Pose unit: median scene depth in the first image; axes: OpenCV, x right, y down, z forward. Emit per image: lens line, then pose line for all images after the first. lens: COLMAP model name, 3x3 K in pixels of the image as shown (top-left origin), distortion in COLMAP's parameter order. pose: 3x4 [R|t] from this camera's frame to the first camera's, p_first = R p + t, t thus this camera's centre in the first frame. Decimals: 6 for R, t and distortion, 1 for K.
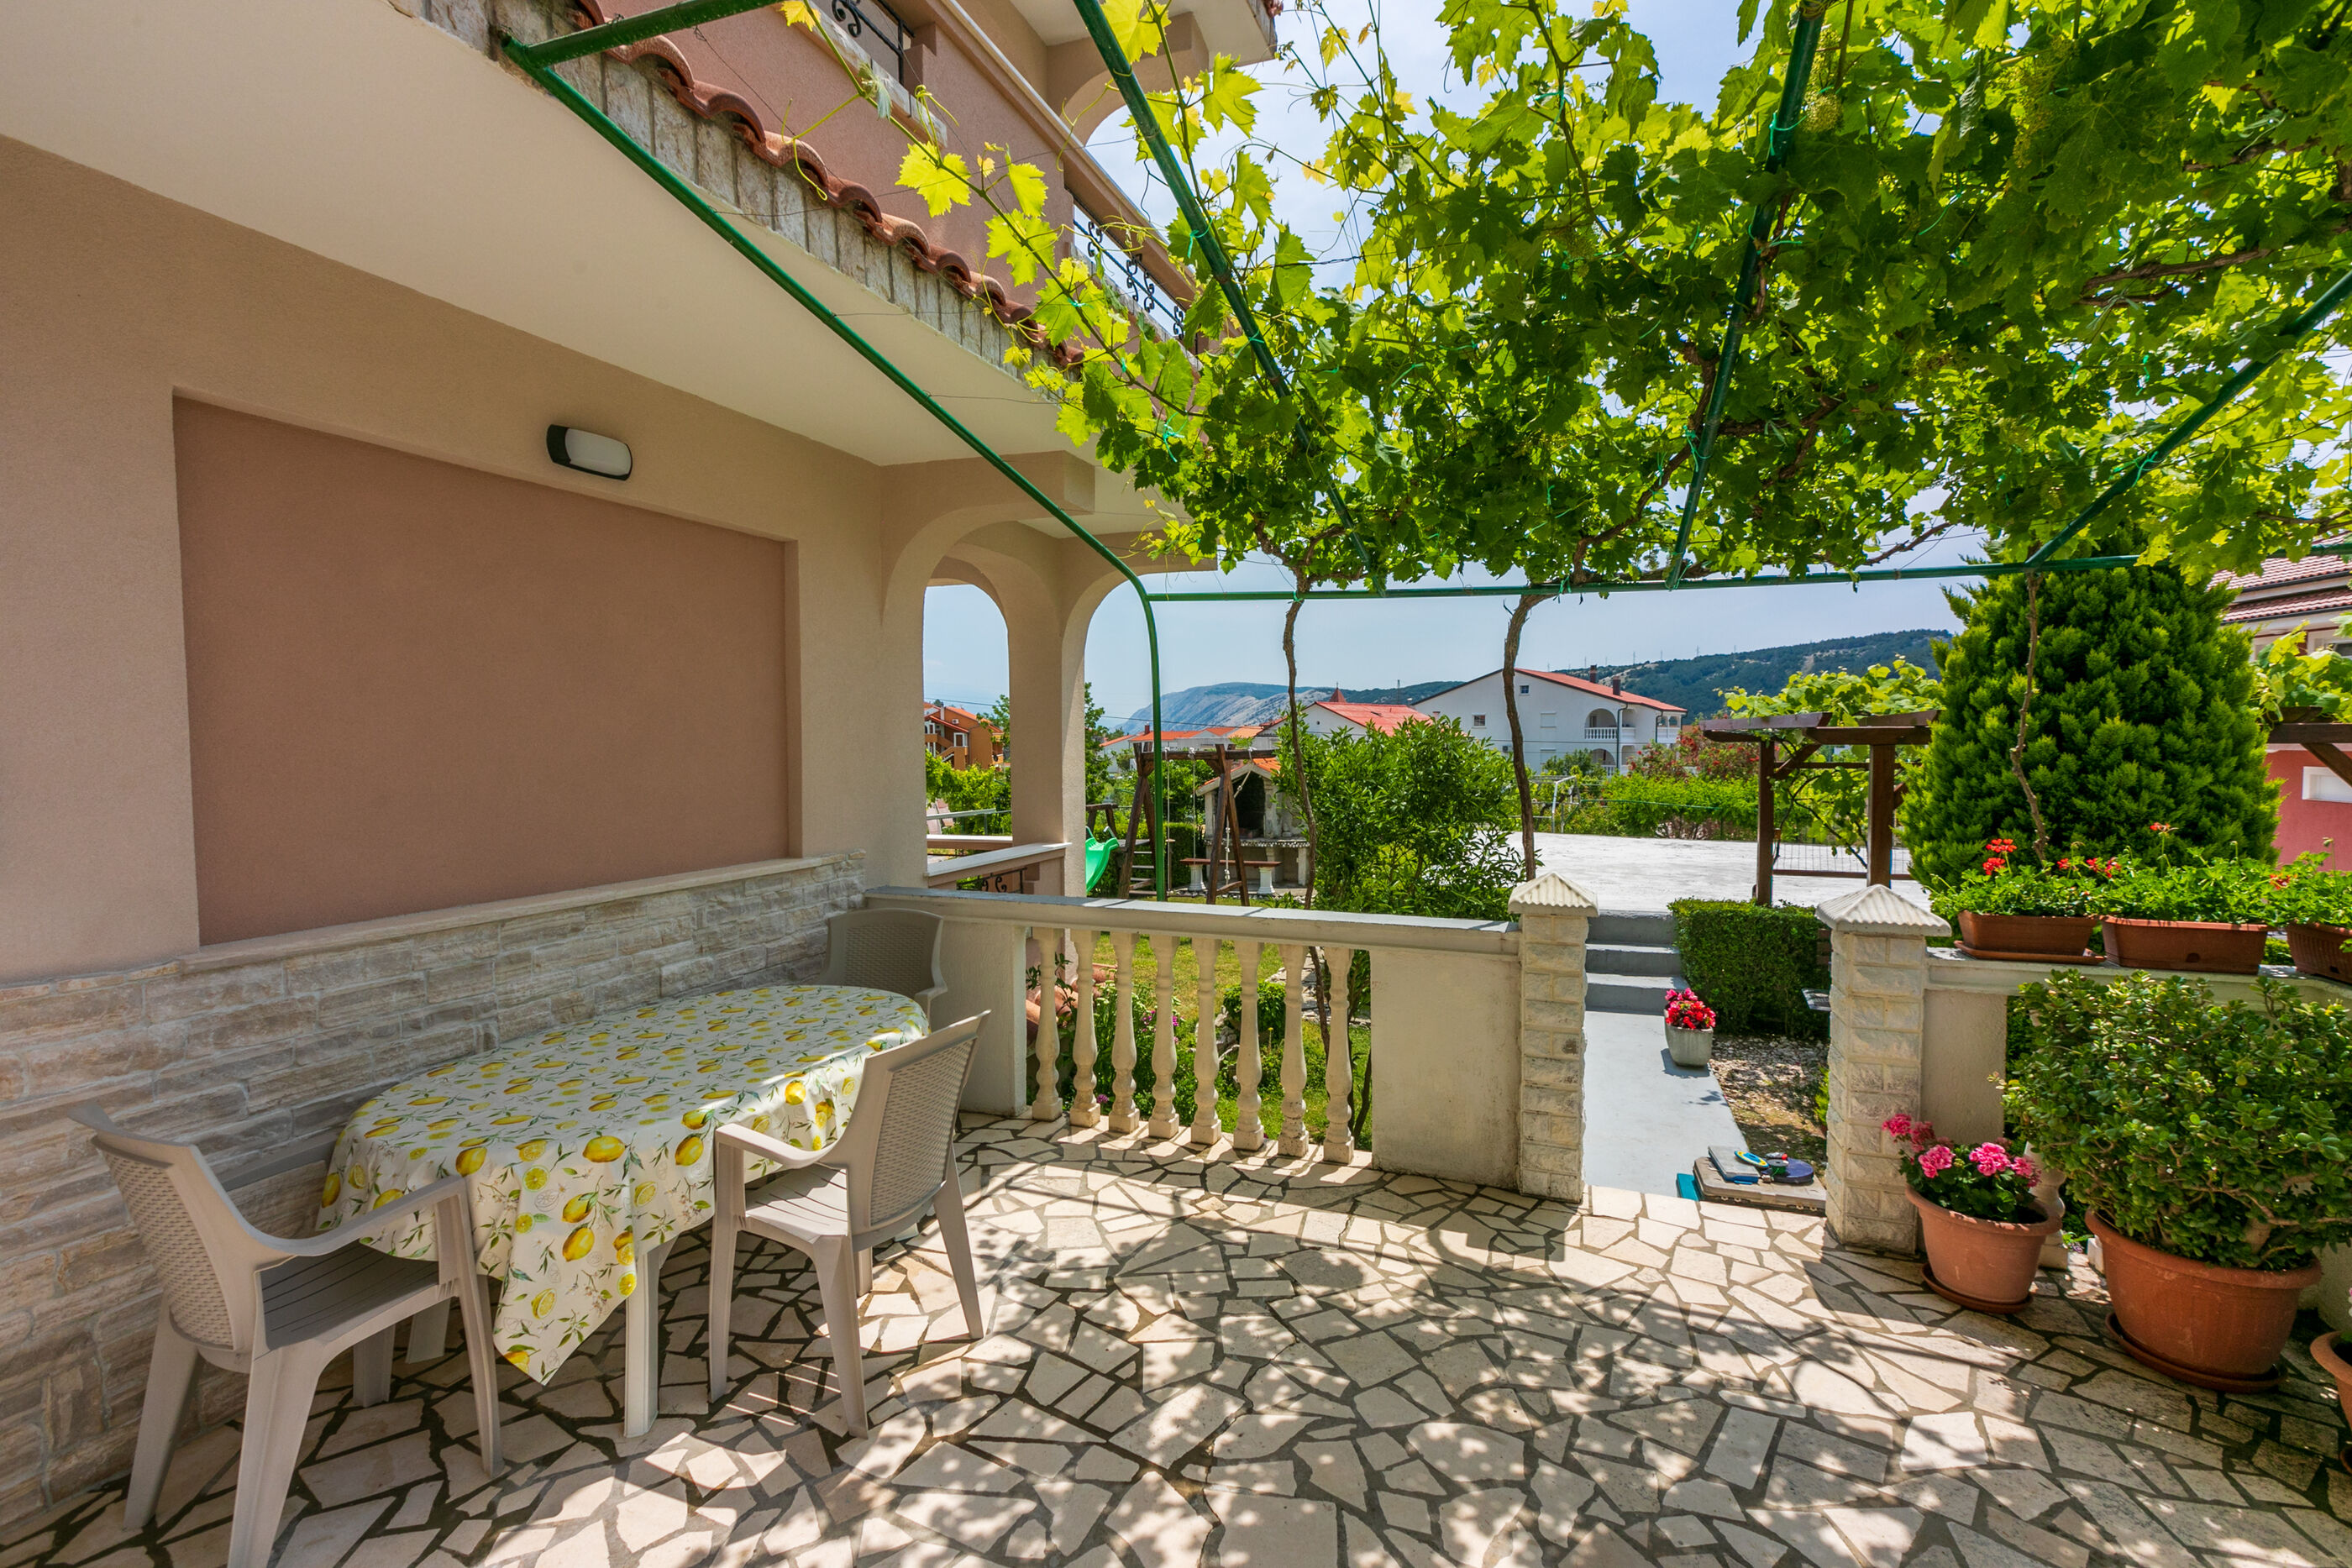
lens RADIAL K [[1068.5, 0, 1132.2], [0, 1068.5, 783.9], [0, 0, 1]] dist [-0.000281, 0.000291]
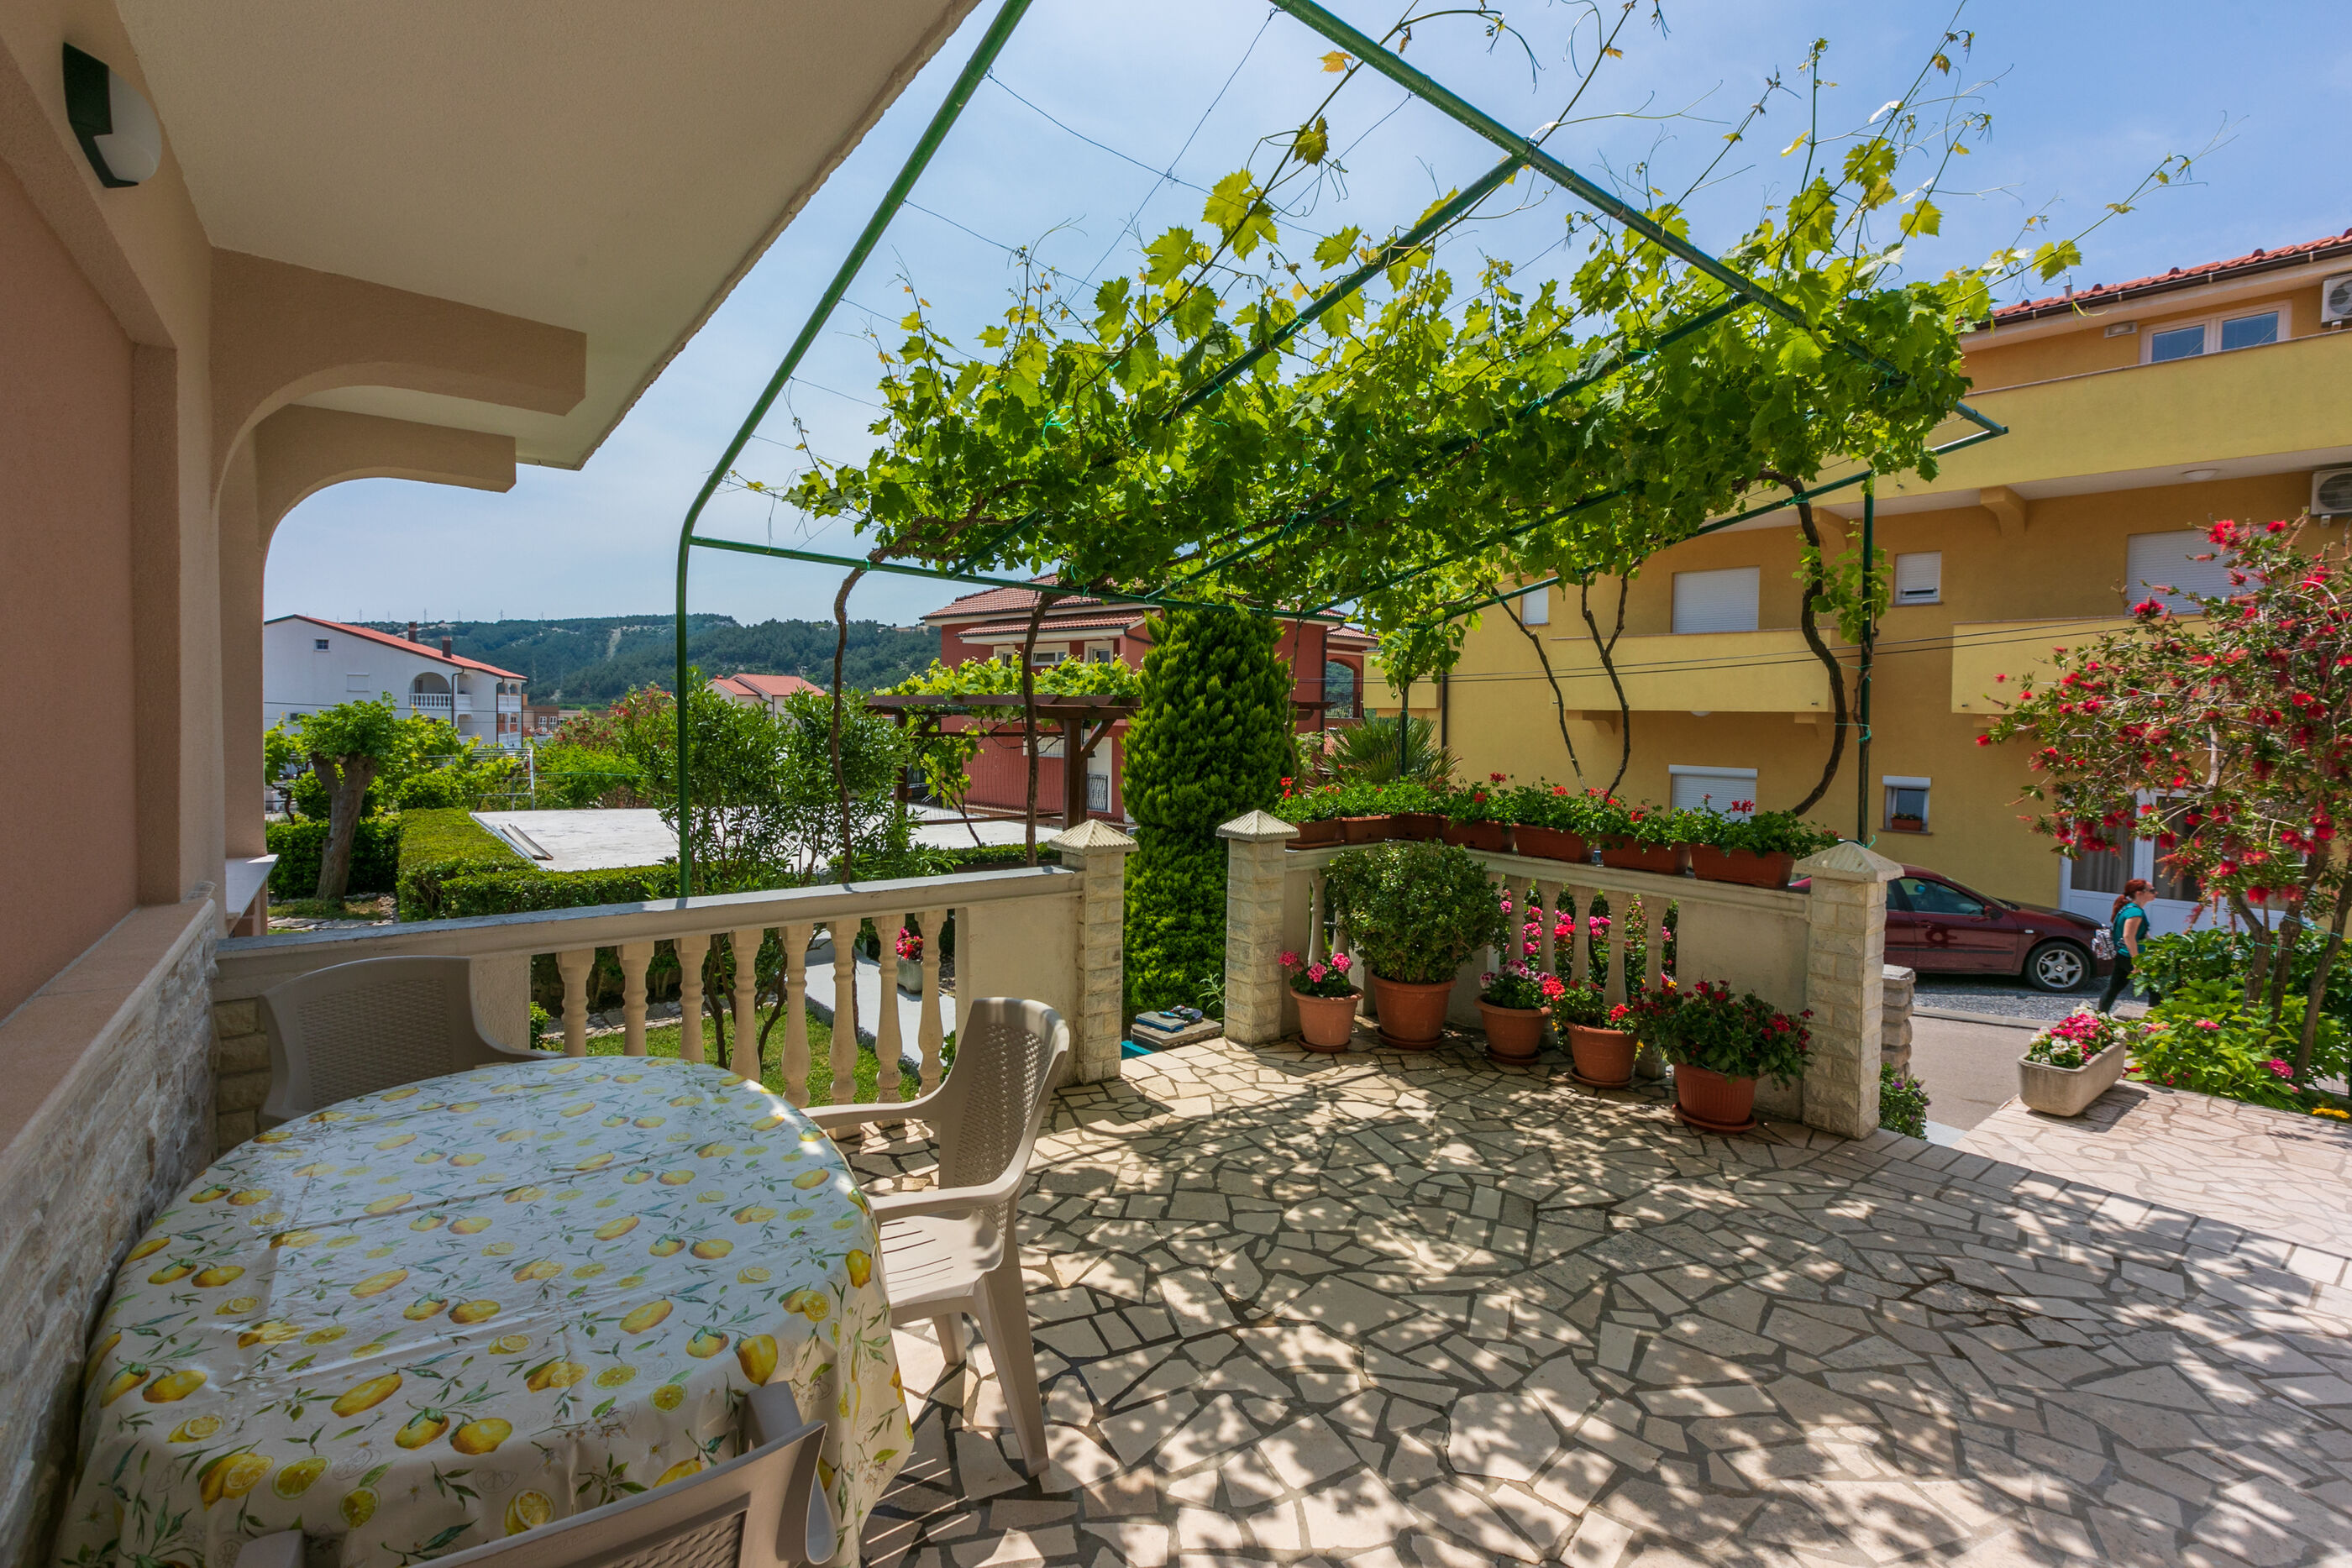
lens RADIAL K [[1102.1, 0, 1176.0], [0, 1102.1, 747.0], [0, 0, 1]] dist [-0.002426, 0.000840]
pose [[0.480406, -0.014838, 0.876921, -0.880258], [0.021278, 0.999760, 0.005260, -0.009591], [-0.876788, 0.016133, 0.480606, 0.377316]]
